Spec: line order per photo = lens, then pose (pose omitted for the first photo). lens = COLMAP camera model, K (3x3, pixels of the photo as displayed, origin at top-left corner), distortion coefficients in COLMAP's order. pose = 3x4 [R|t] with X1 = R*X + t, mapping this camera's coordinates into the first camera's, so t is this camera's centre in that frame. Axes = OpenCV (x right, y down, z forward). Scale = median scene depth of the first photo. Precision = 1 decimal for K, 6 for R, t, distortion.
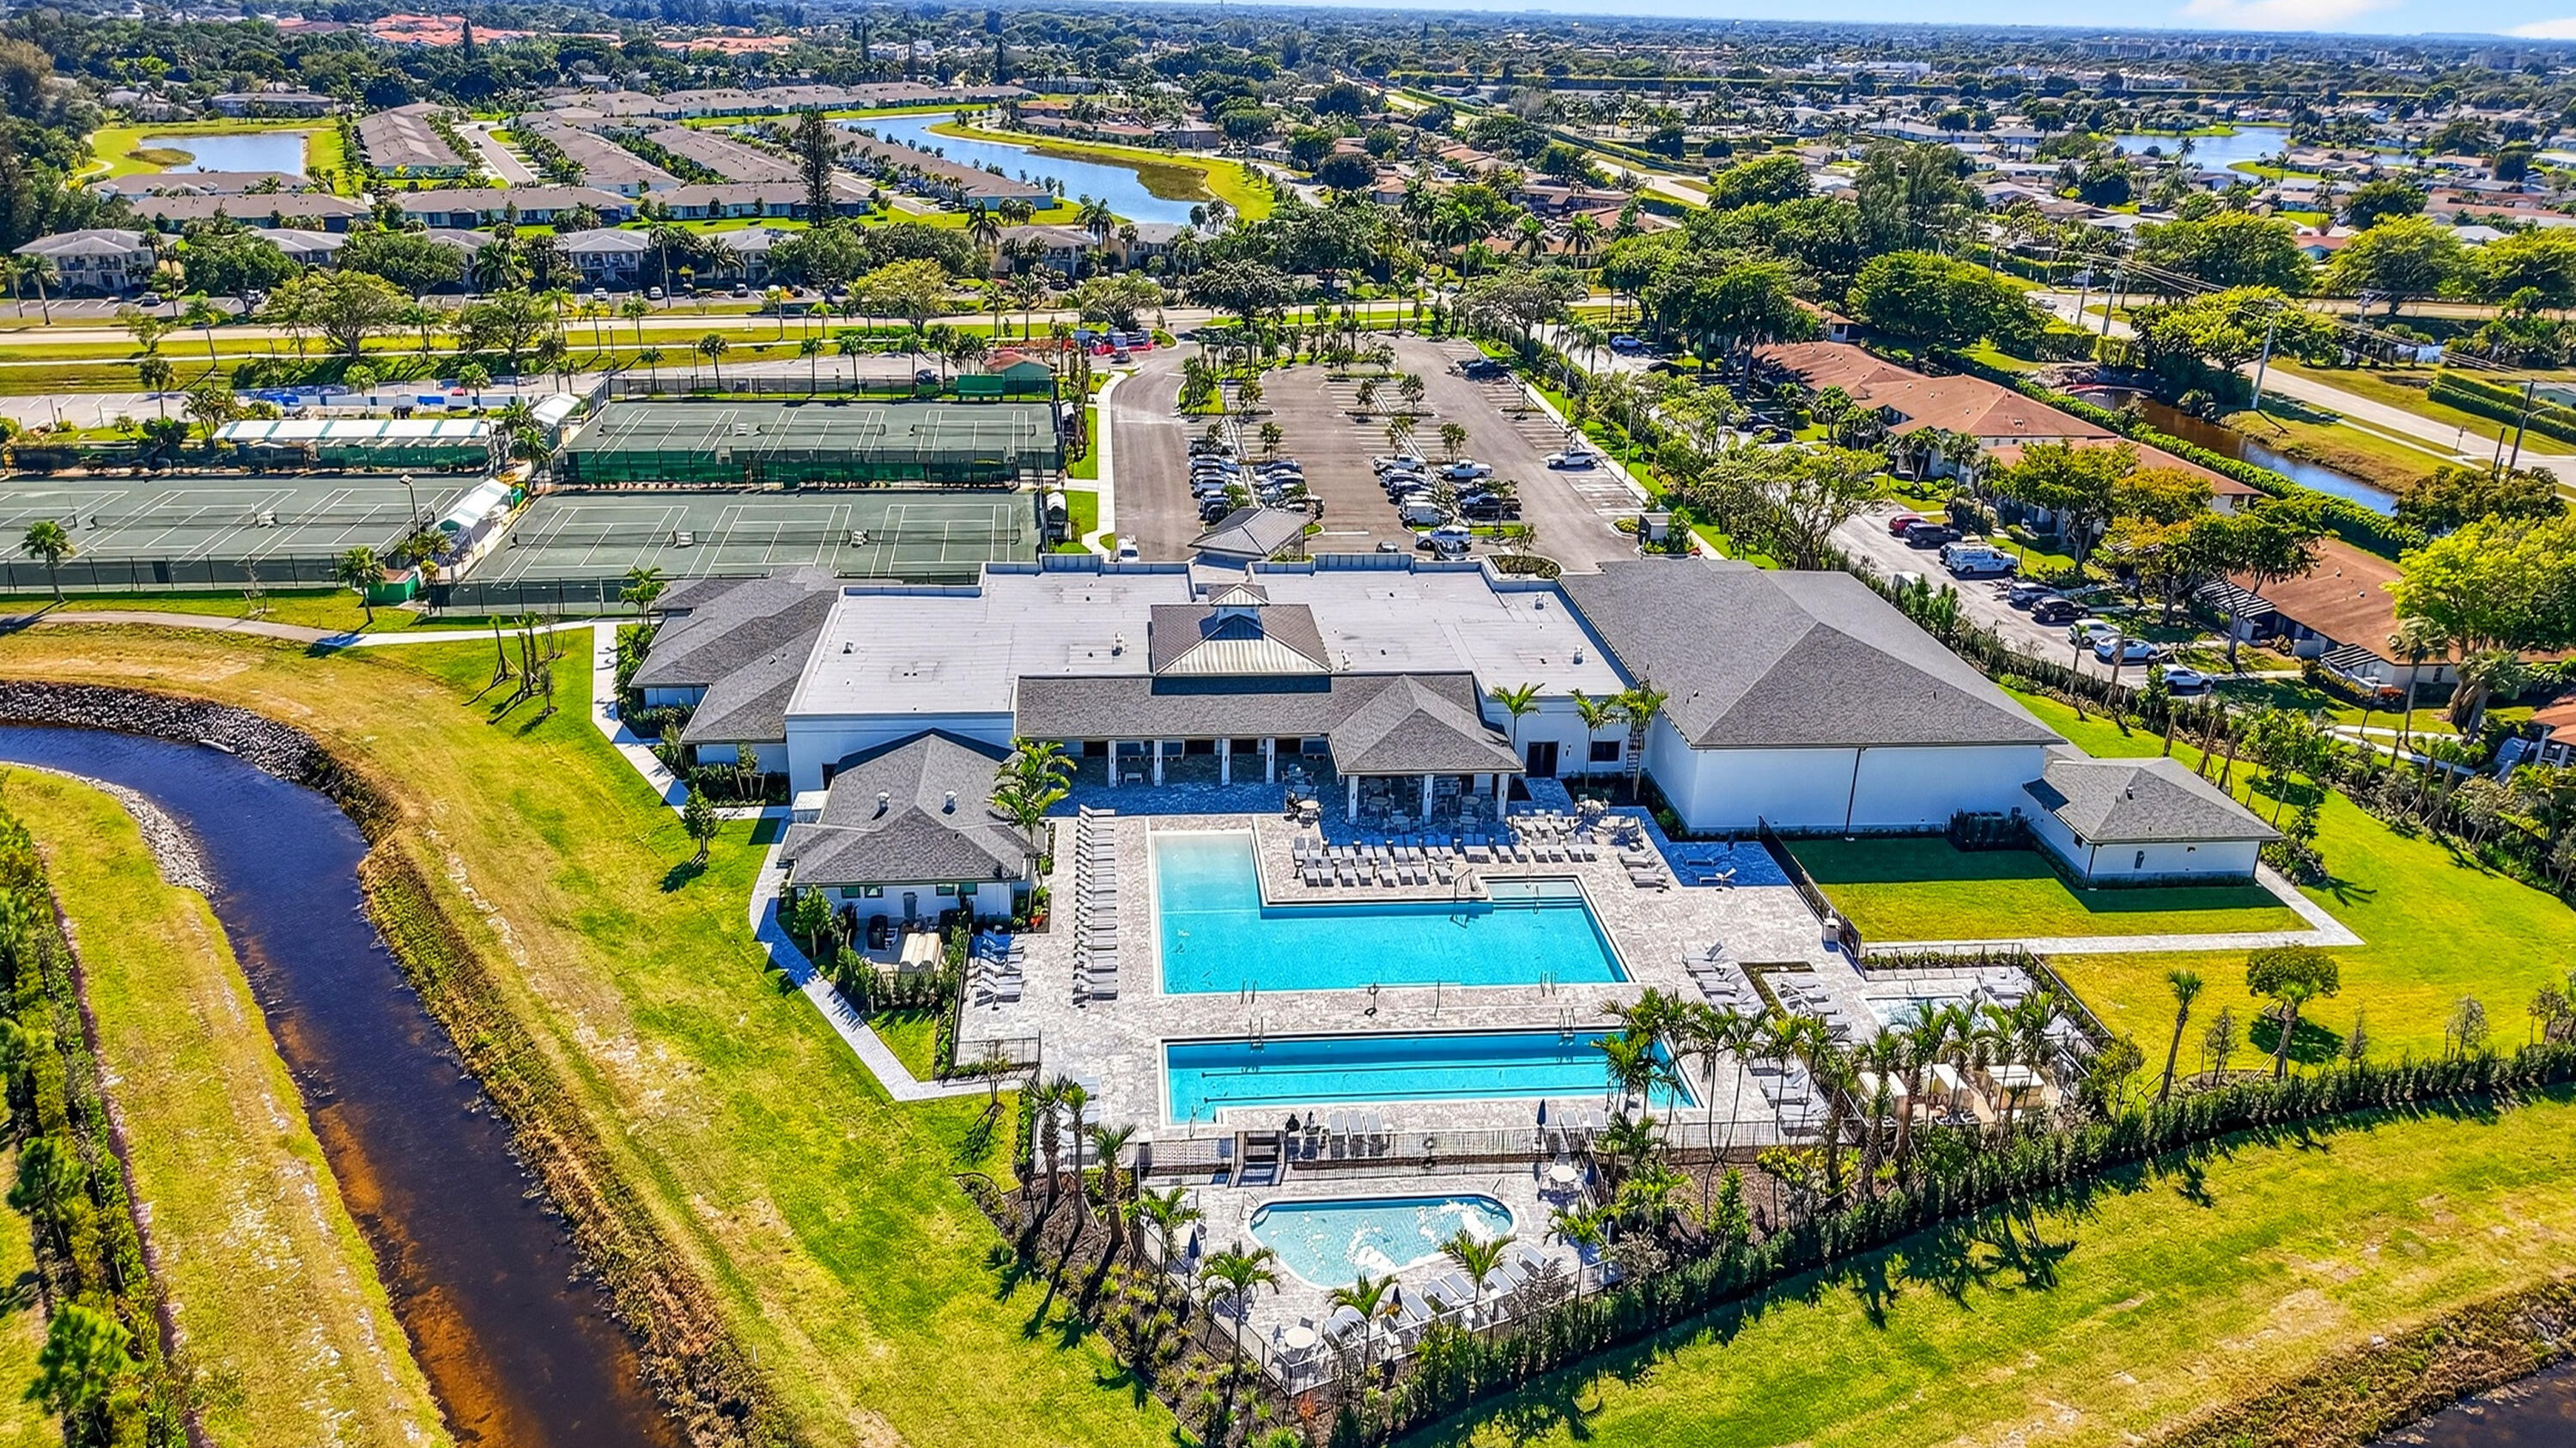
lens RADIAL K [[1772.8, 0, 1230.2], [0, 1772.8, 723.9], [0, 0, 1]] dist [0.052183, -0.066834]
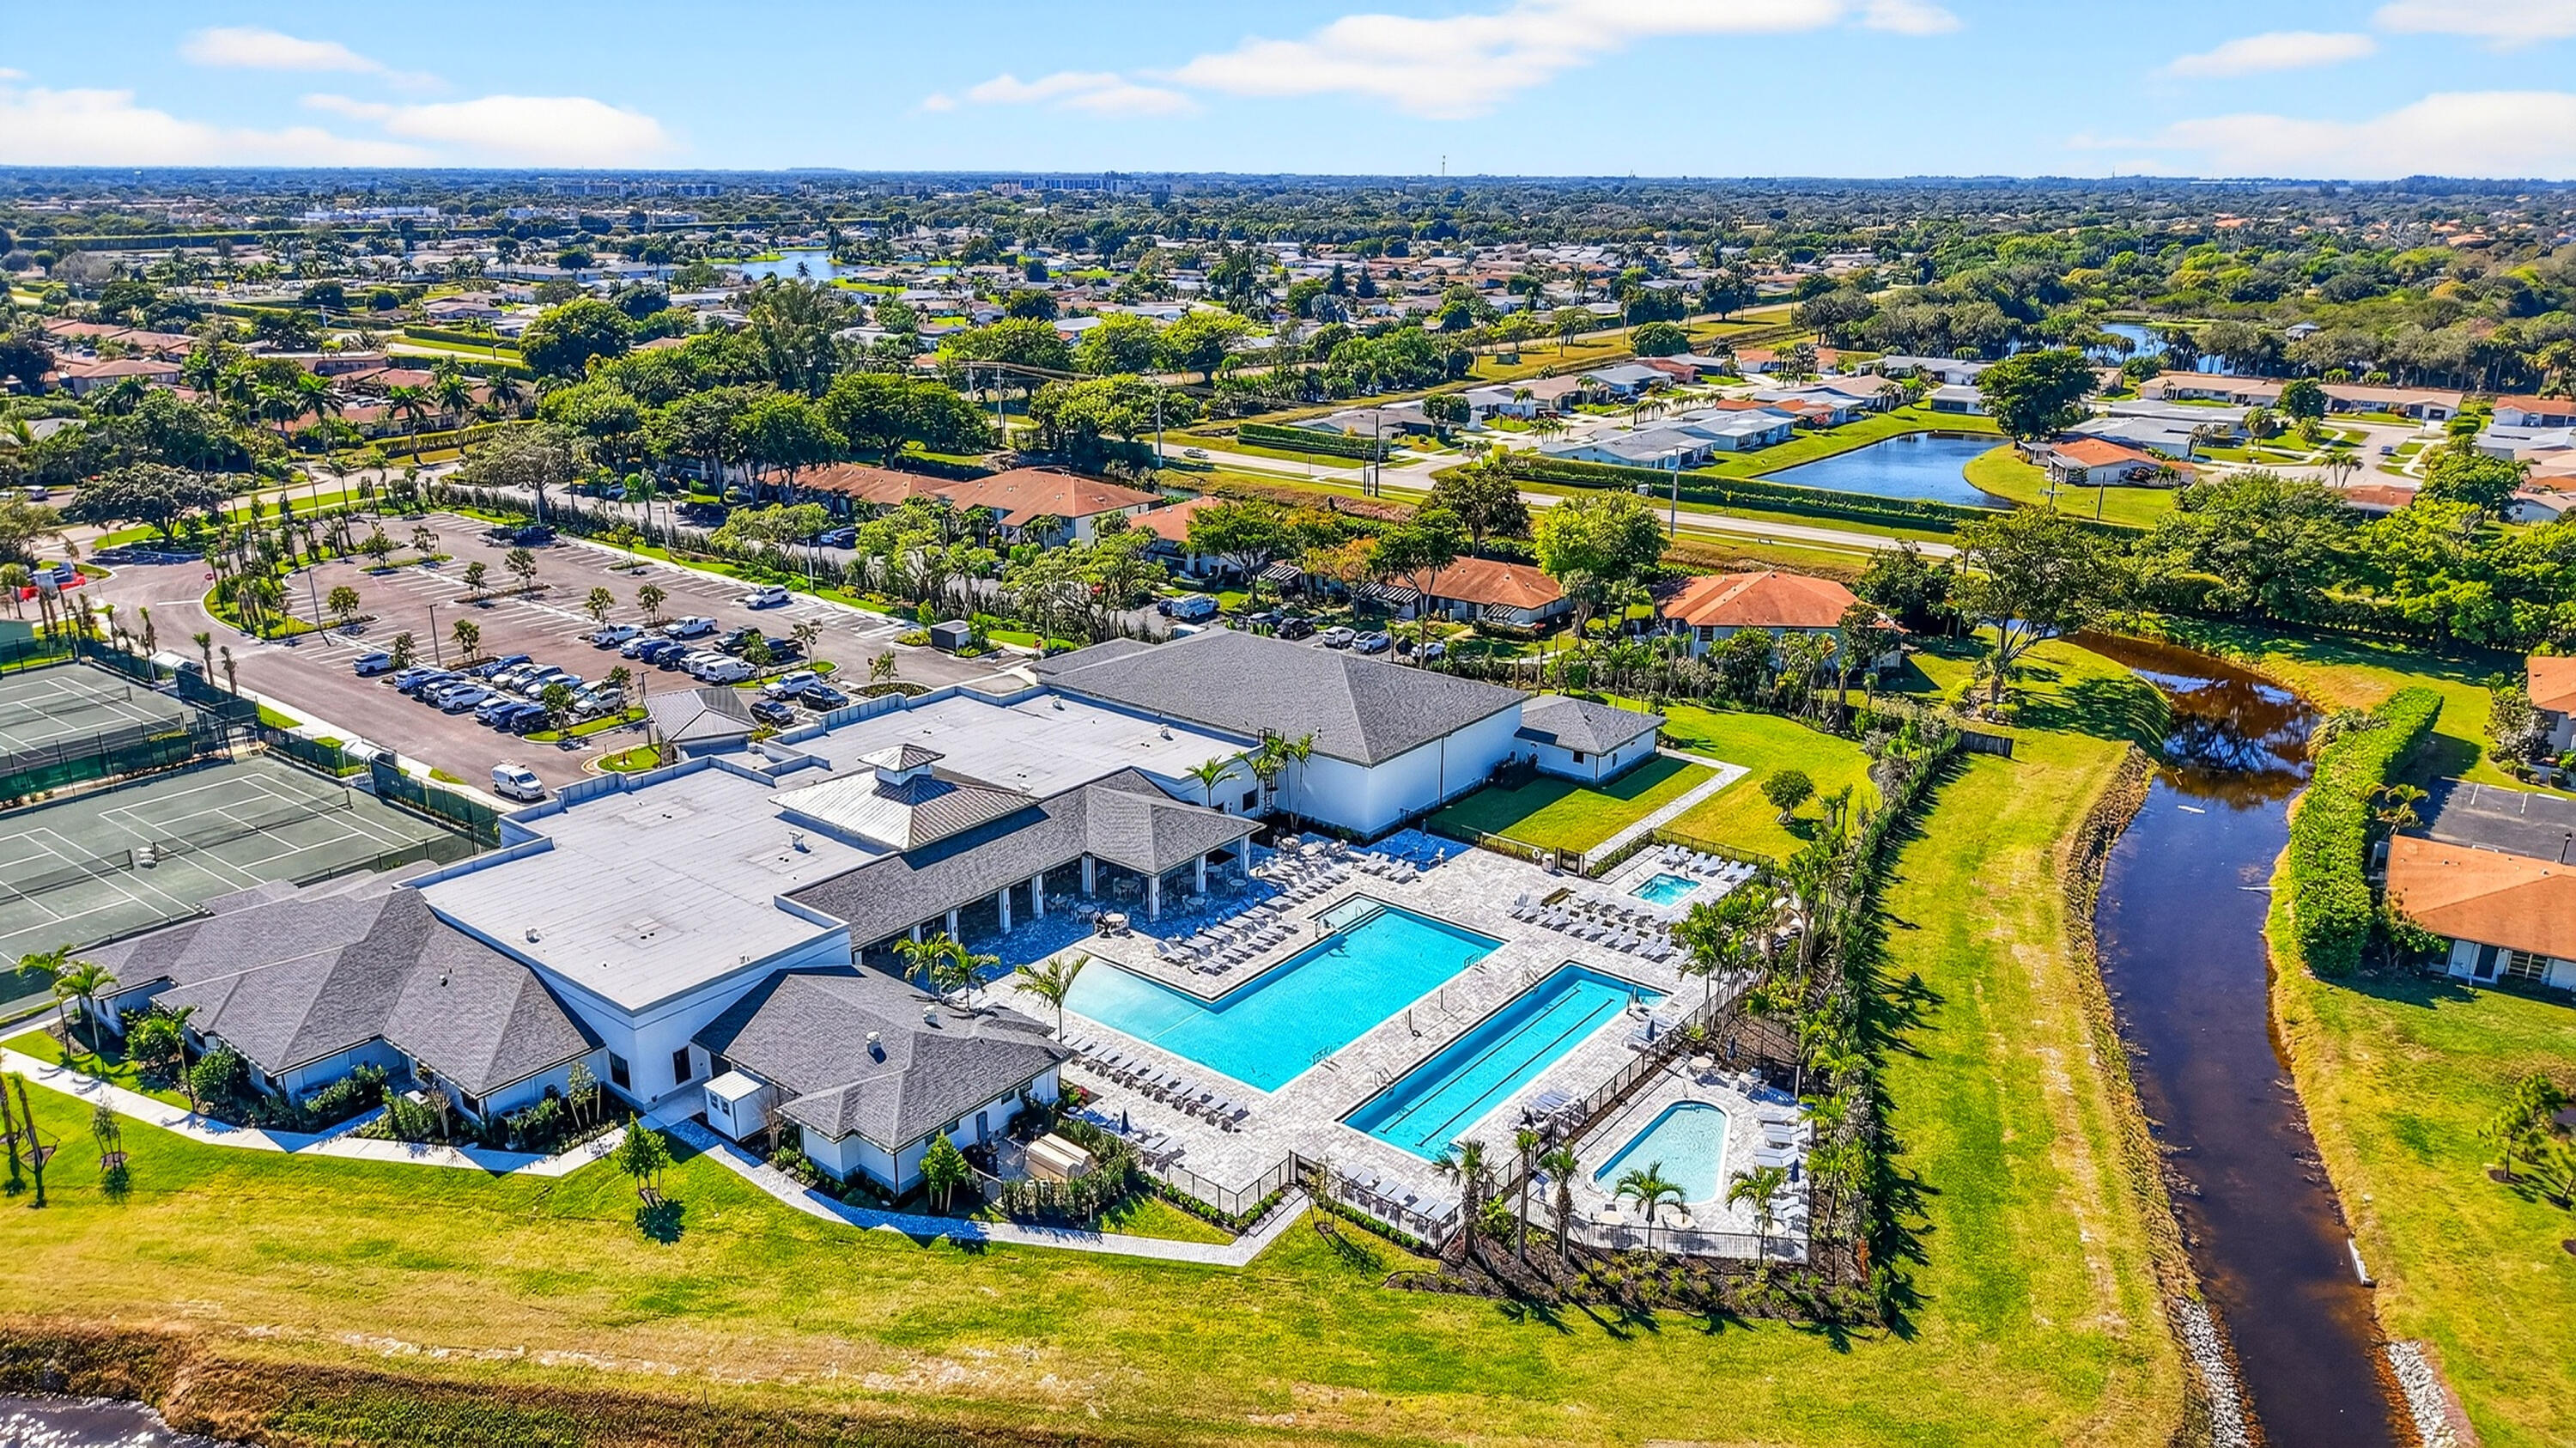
lens RADIAL K [[1772.8, 0, 1230.2], [0, 1772.8, 723.9], [0, 0, 1]] dist [0.052183, -0.066834]
pose [[0.692389, -0.235721, 0.681933, -0.597416], [0.283485, 0.957998, 0.043316, -0.089850], [-0.663501, 0.163327, 0.730131, 0.180619]]
